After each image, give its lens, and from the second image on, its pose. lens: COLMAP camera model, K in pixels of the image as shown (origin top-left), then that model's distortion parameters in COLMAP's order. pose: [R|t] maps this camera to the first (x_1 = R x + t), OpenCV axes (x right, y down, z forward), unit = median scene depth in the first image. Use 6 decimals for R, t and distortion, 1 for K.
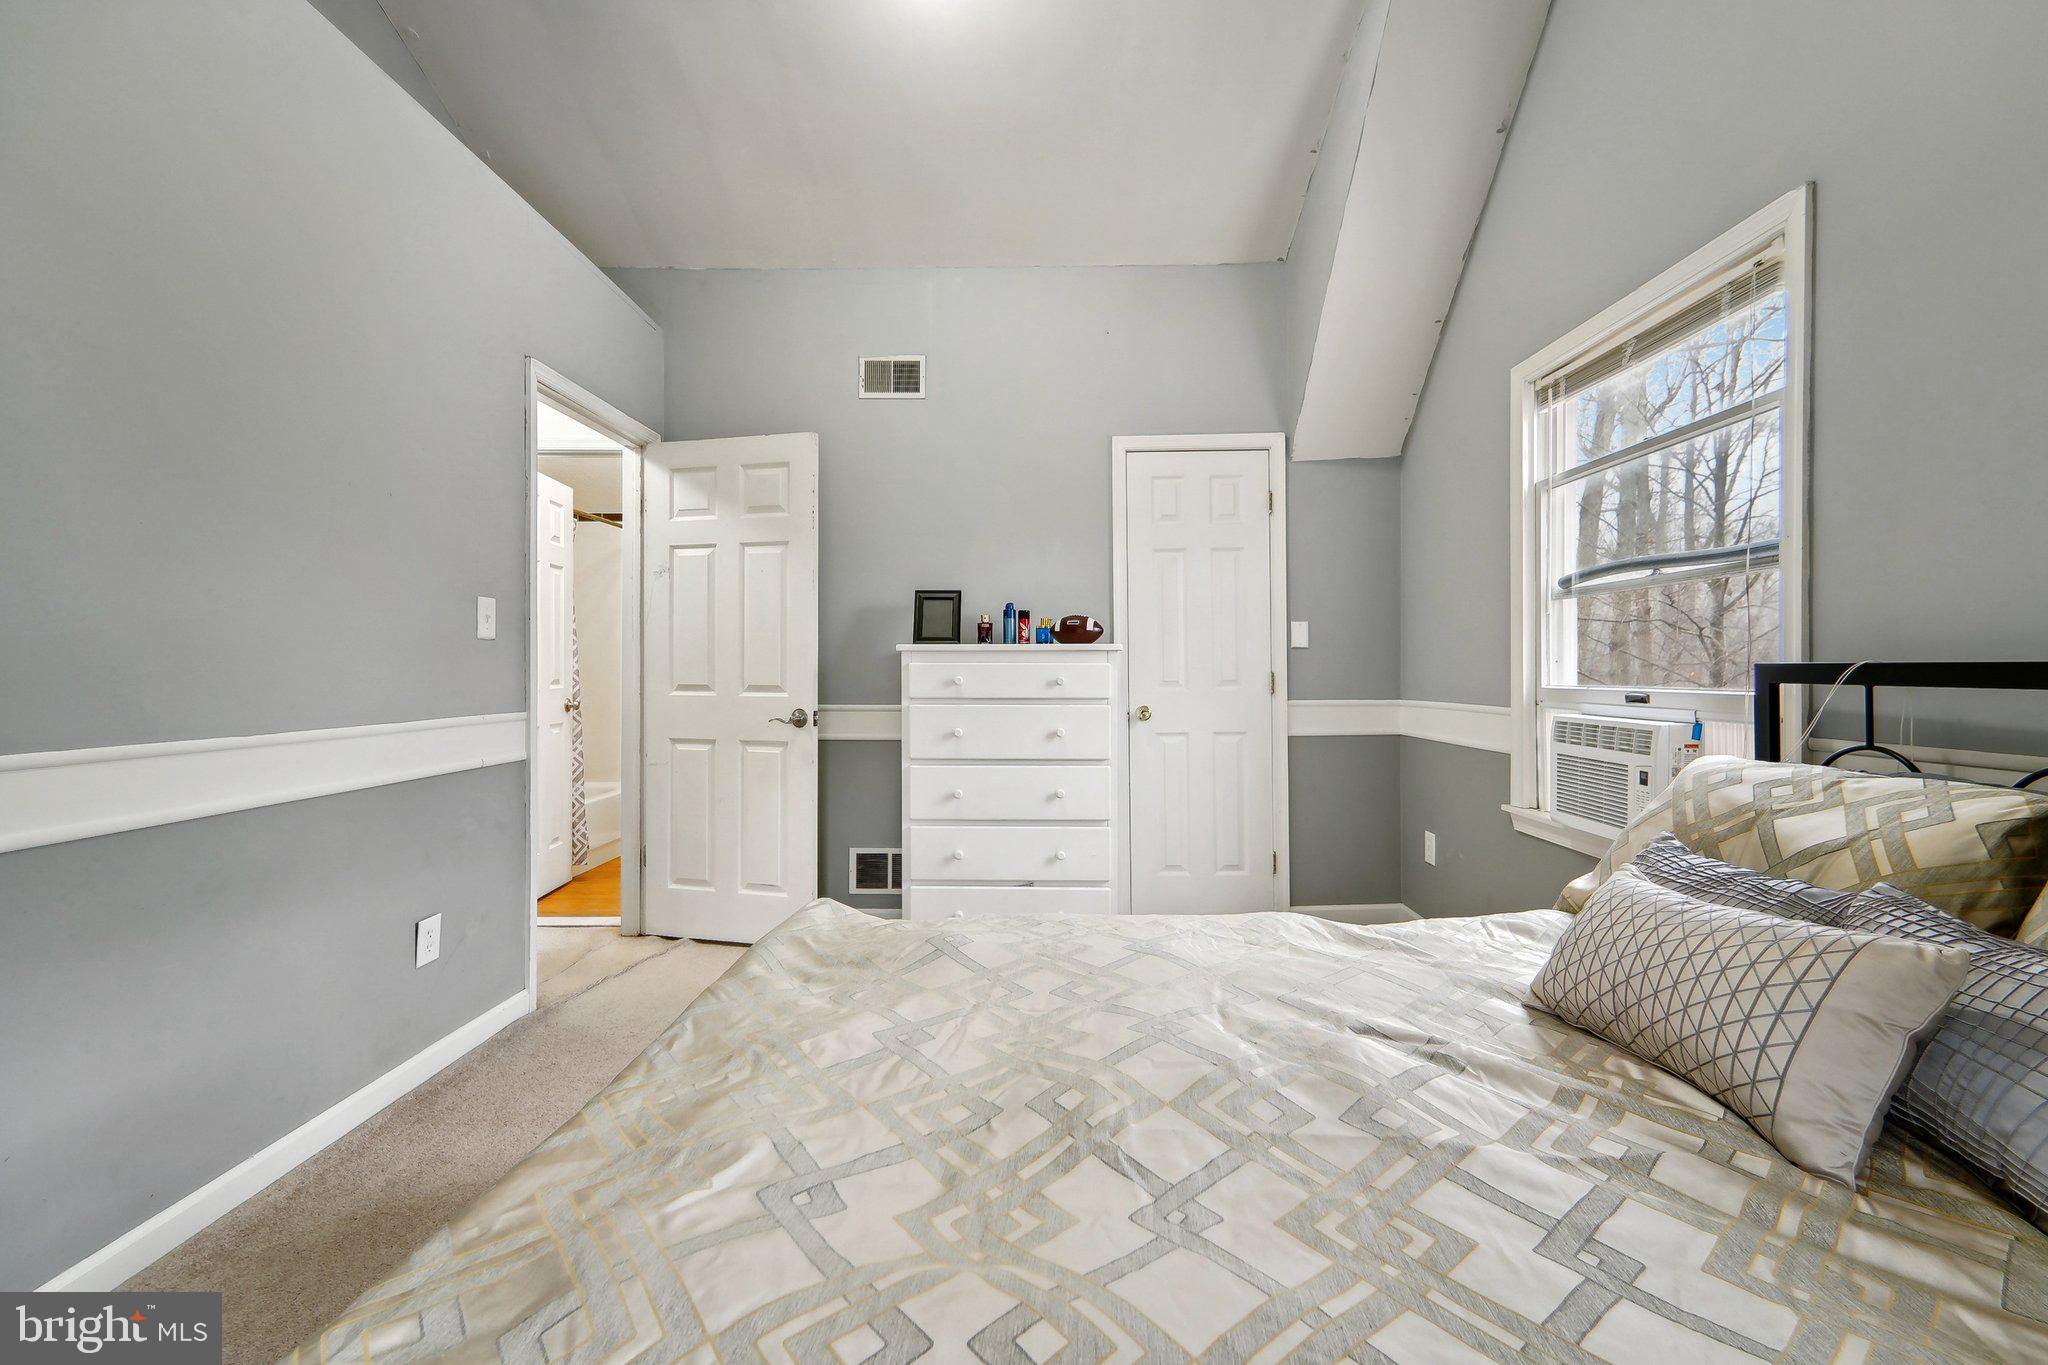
lens RADIAL K [[838.2, 0, 1022.2], [0, 838.2, 670.2], [0, 0, 1]] dist [-0.012839, -0.000560]
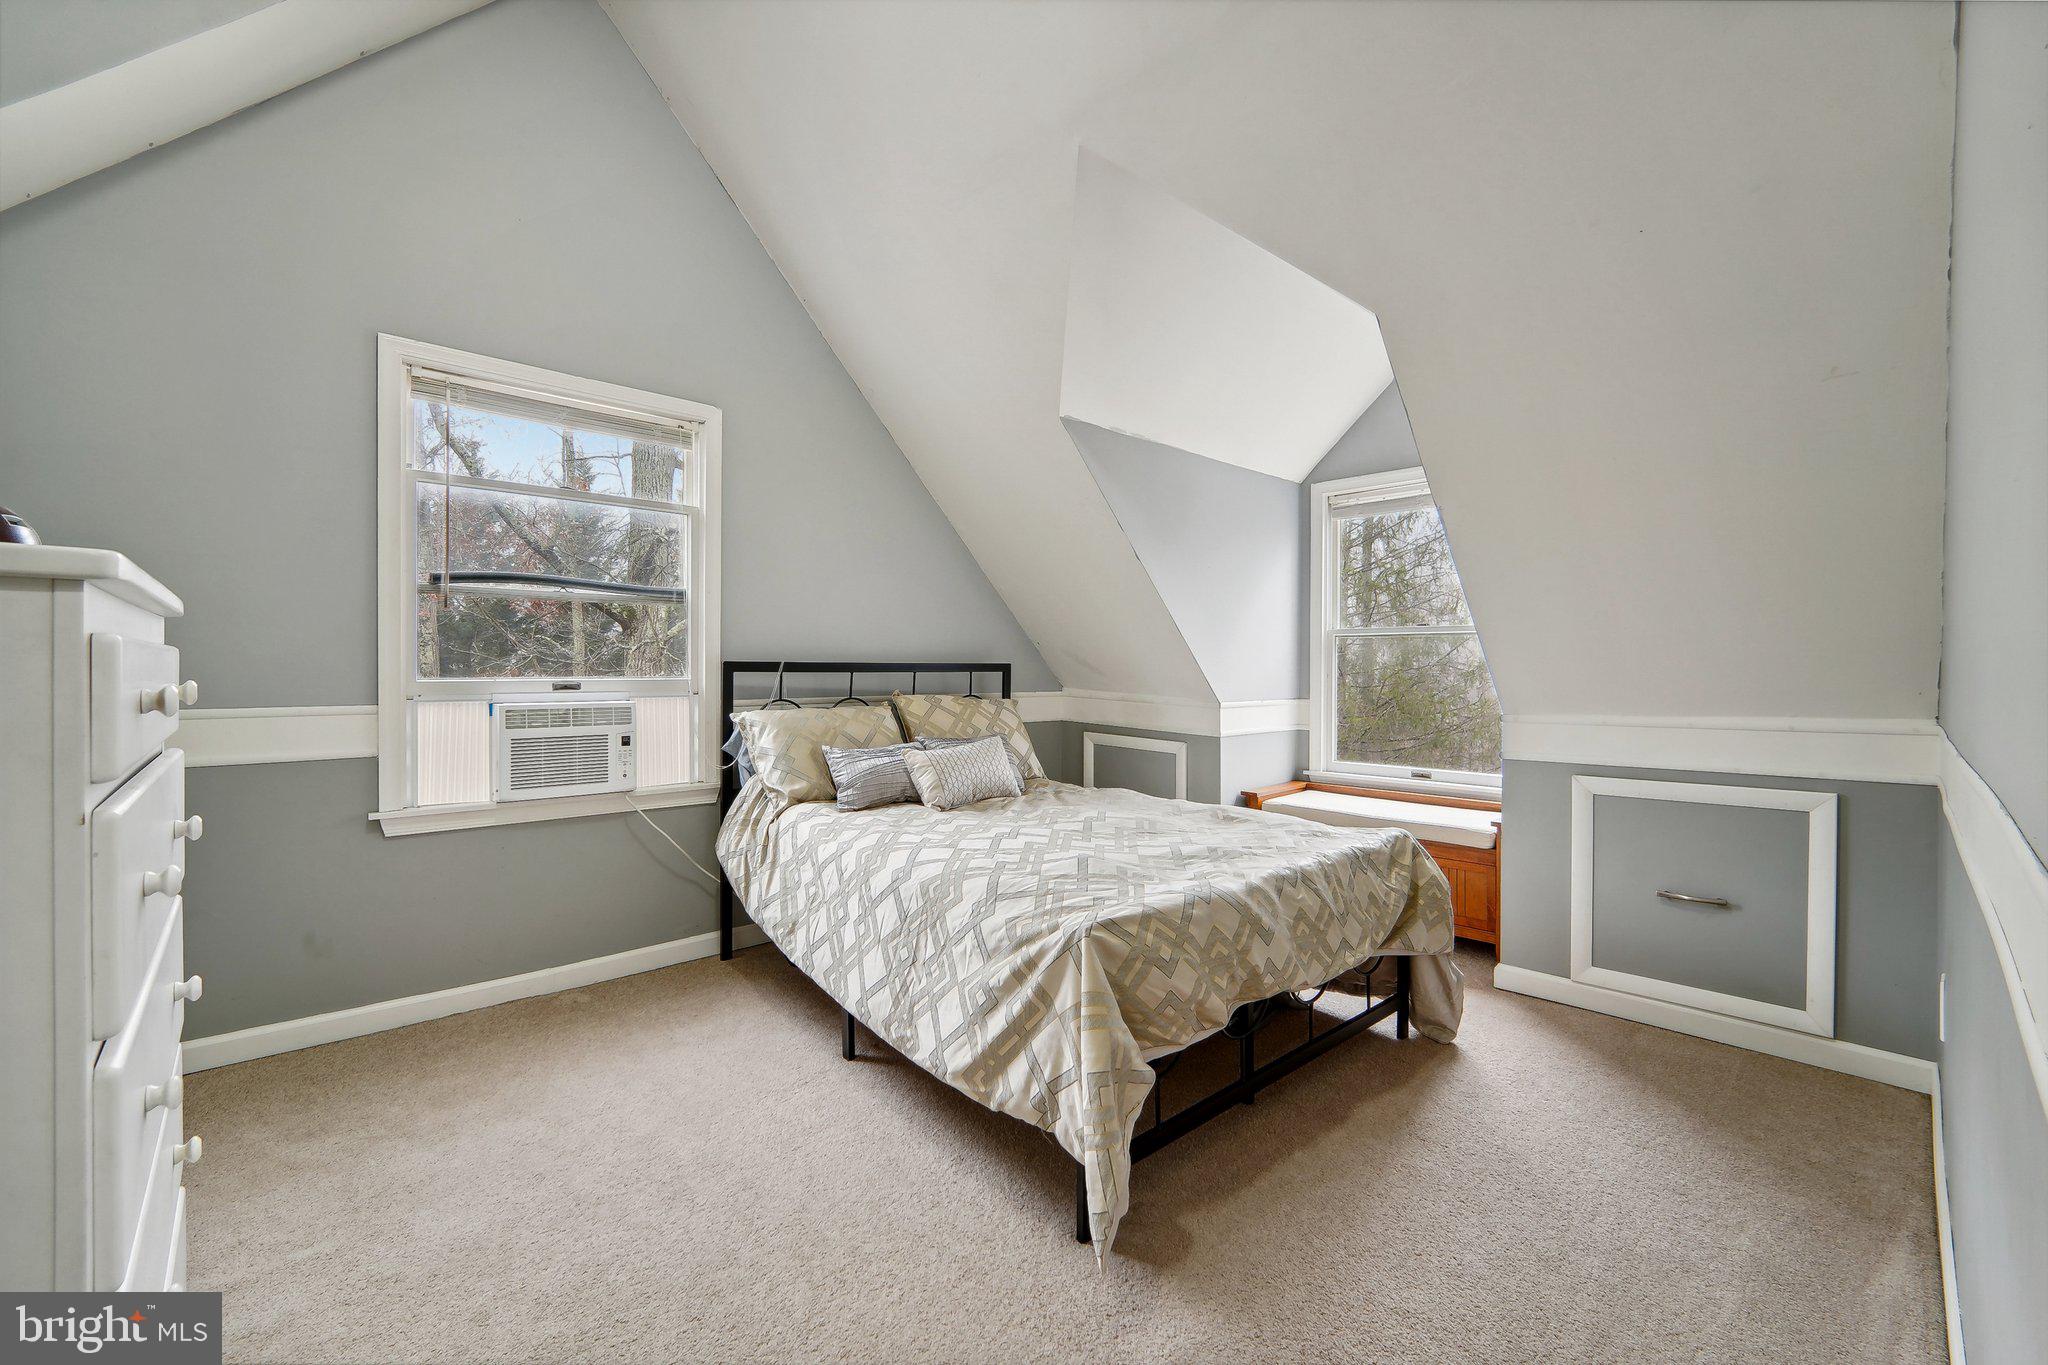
lens RADIAL K [[838.2, 0, 1021.5], [0, 838.2, 674.0], [0, 0, 1]] dist [-0.012839, -0.000560]
pose [[-0.700615, -0.011989, 0.713439, -0.702184], [-0.006565, 0.999925, 0.010356, -0.003338], [-0.713510, 0.002571, -0.700641, 1.431731]]
